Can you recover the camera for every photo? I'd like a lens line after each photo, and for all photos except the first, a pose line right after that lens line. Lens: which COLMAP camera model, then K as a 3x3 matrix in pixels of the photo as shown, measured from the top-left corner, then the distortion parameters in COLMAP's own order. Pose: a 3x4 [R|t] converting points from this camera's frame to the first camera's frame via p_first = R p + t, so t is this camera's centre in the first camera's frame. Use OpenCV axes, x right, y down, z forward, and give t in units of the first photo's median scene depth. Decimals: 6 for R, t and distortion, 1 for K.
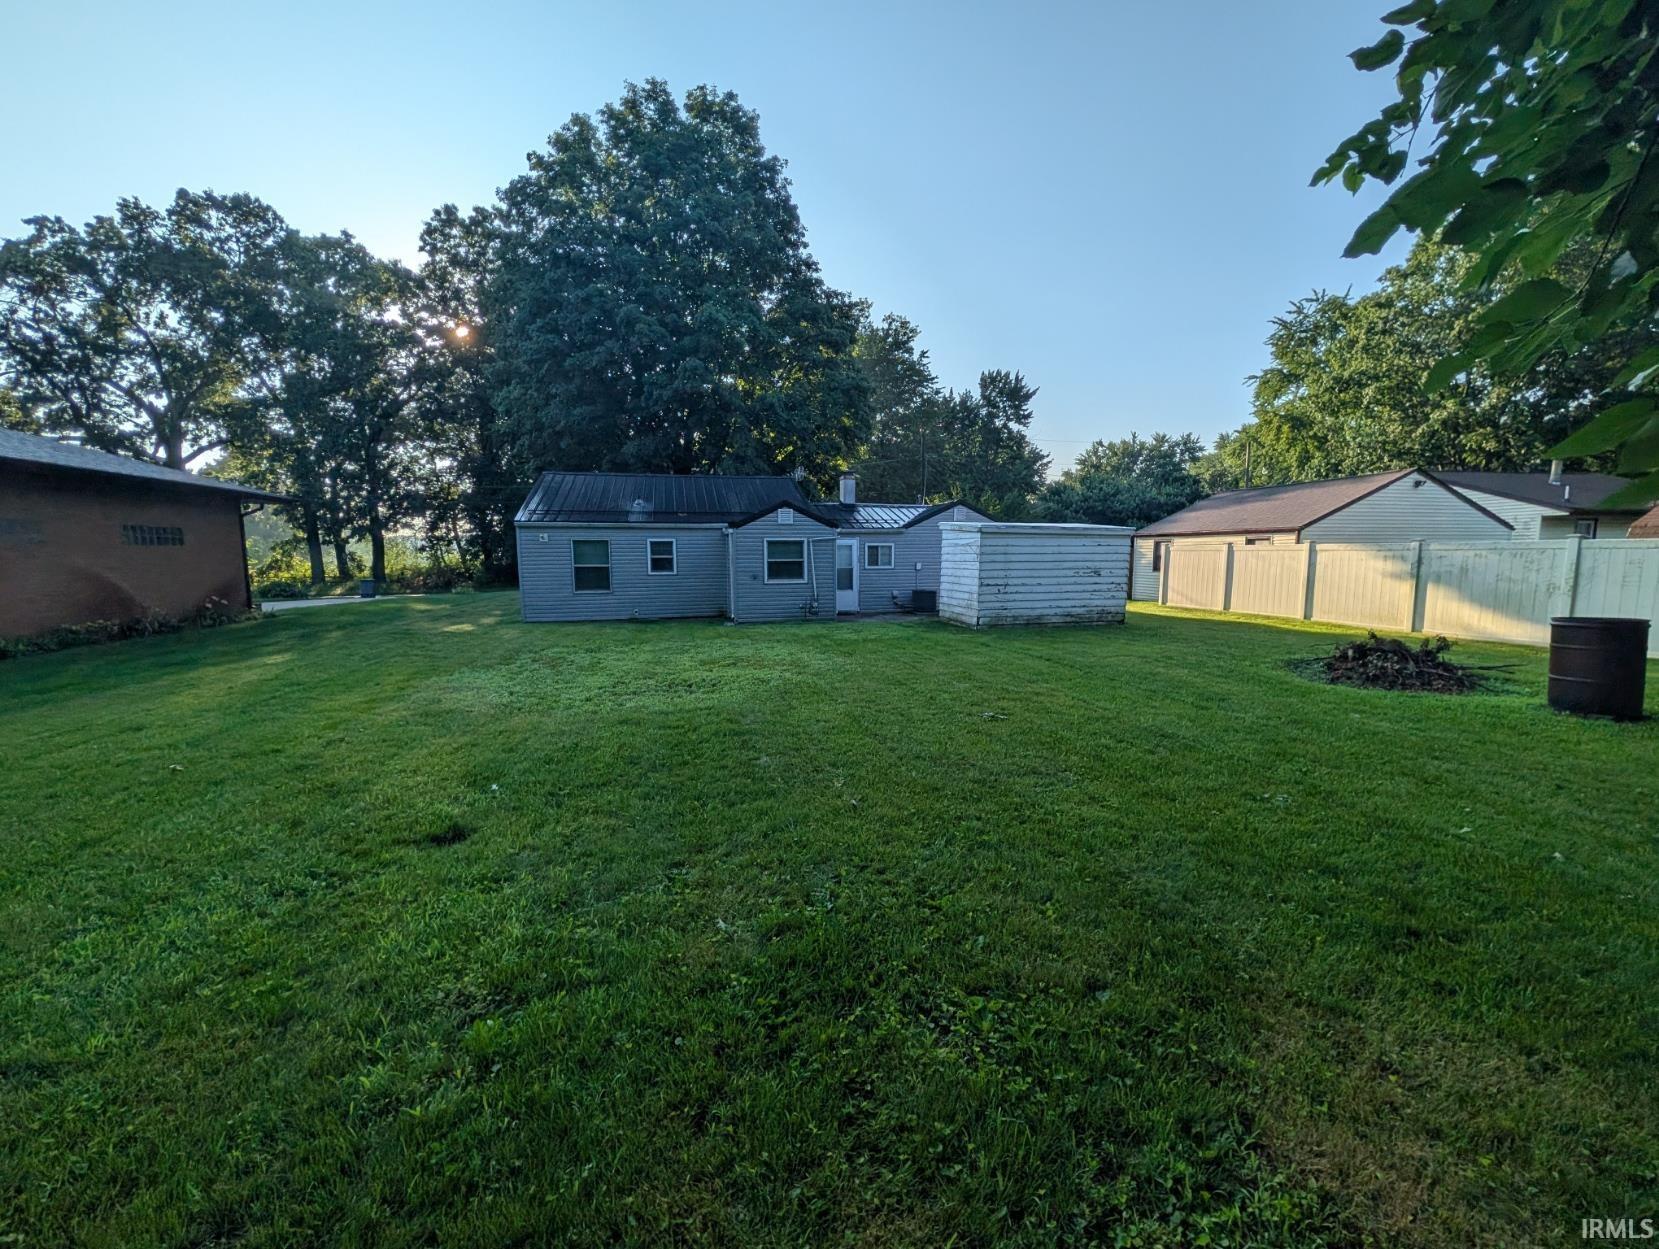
lens RADIAL K [[672.8, 0, 829.5], [0, 672.8, 624.5], [0, 0, 1]] dist [0.000280, 0.000021]
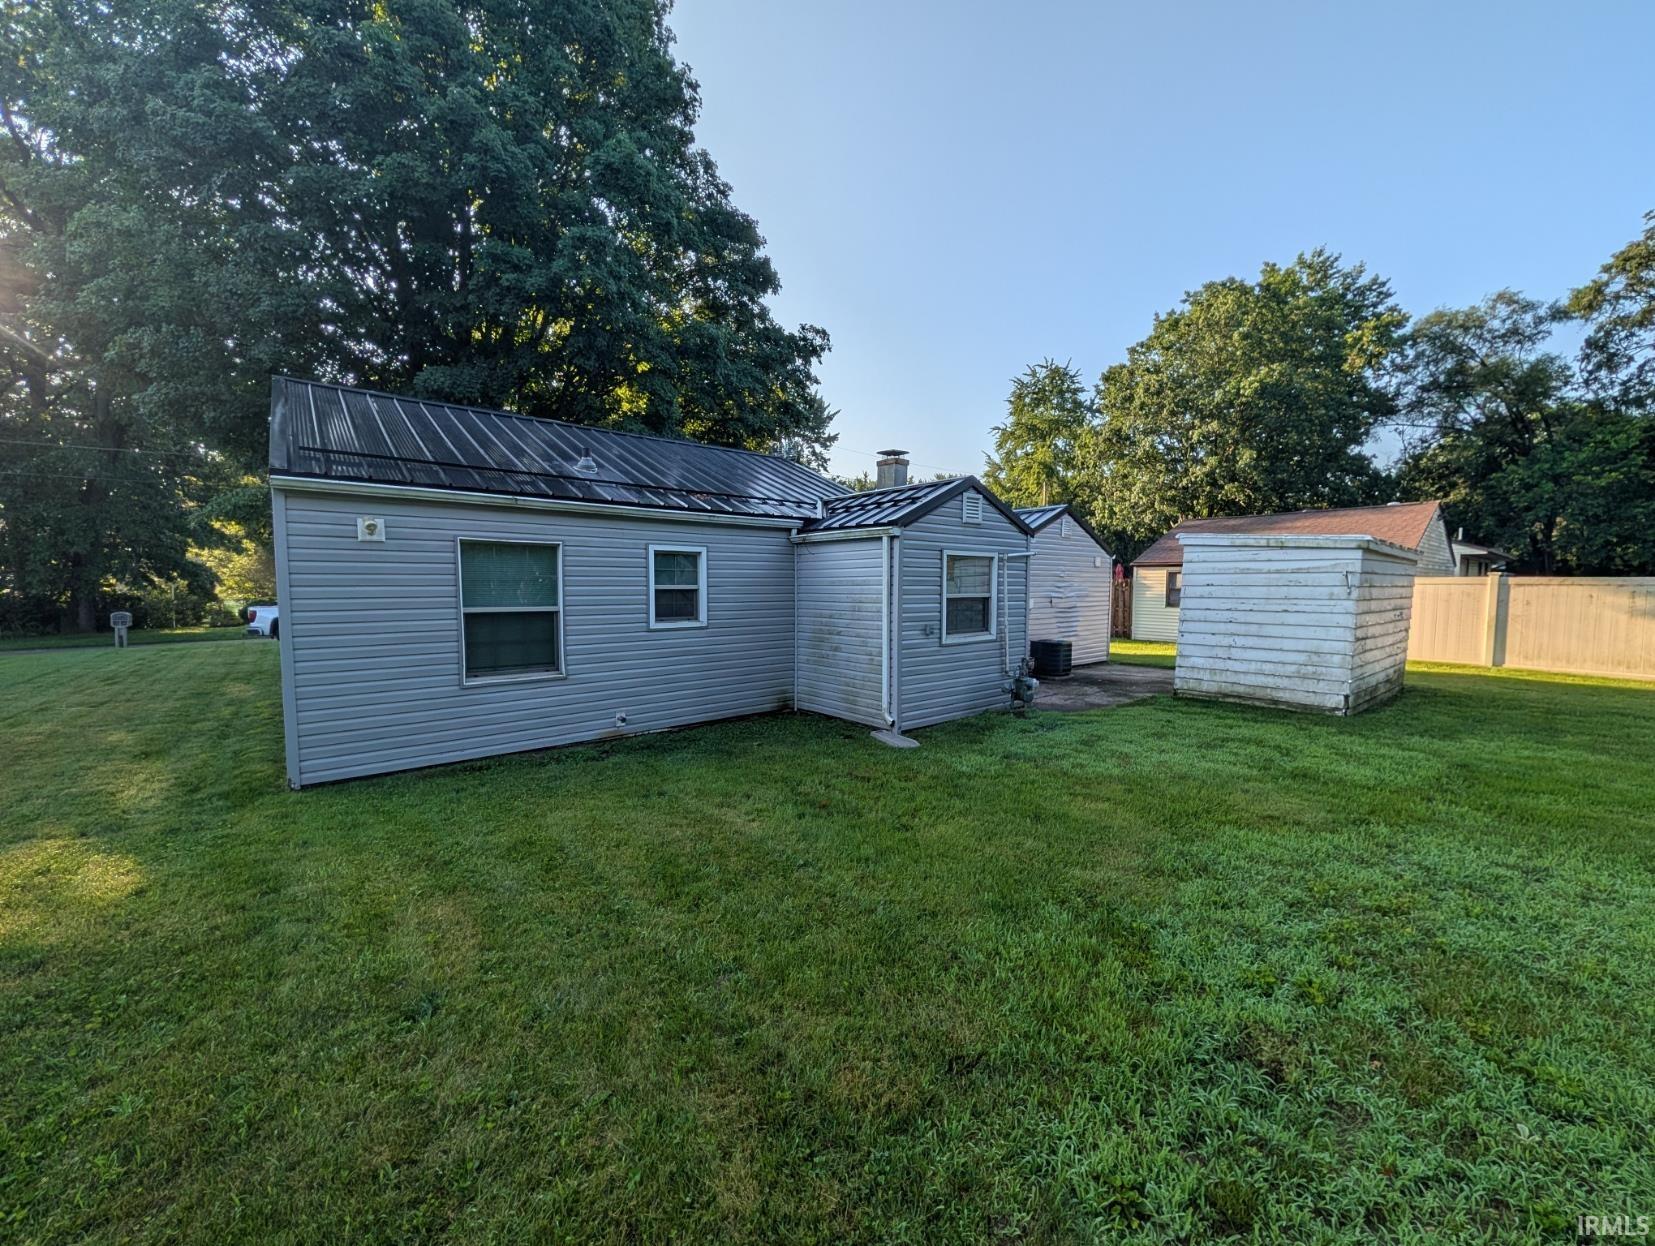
lens RADIAL K [[649.7, 0, 827.5], [0, 649.7, 623.0], [0, 0, 1]] dist [0.000188, -0.000008]
pose [[0.891158, -0.019070, 0.453293, -0.317430], [0.039296, 0.998606, -0.035244, -0.052609], [-0.451989, 0.049221, 0.890665, 0.521117]]
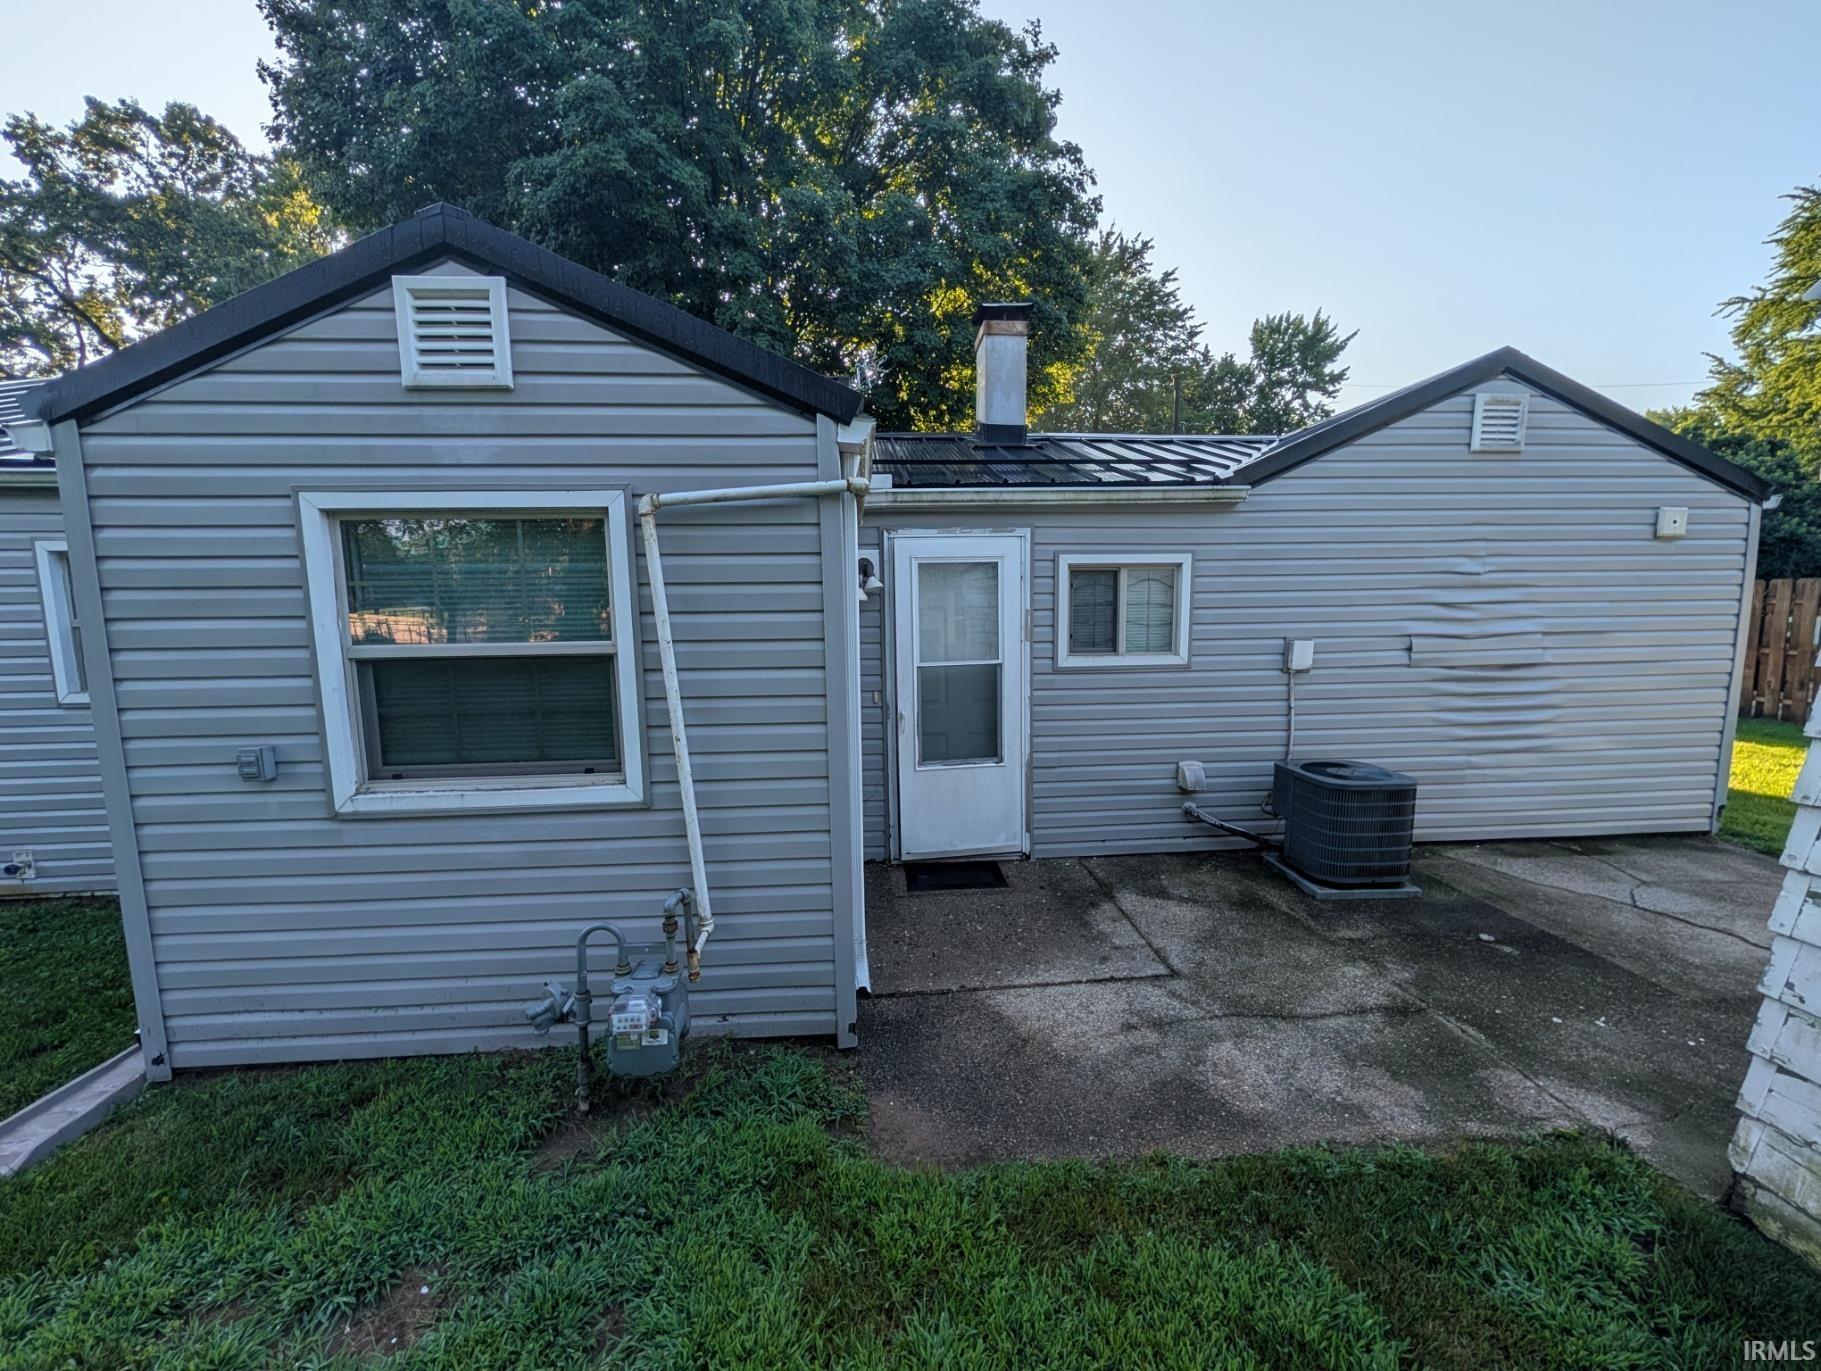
lens RADIAL K [[707.0, 0, 910.5], [0, 707.0, 685.5], [0, 0, 1]] dist [-0.000285, 0.000136]
pose [[0.986286, 0.010443, -0.164715, 0.041729], [-0.008798, 0.999904, 0.010713, -0.076072], [0.164811, -0.009117, 0.986283, 0.728950]]
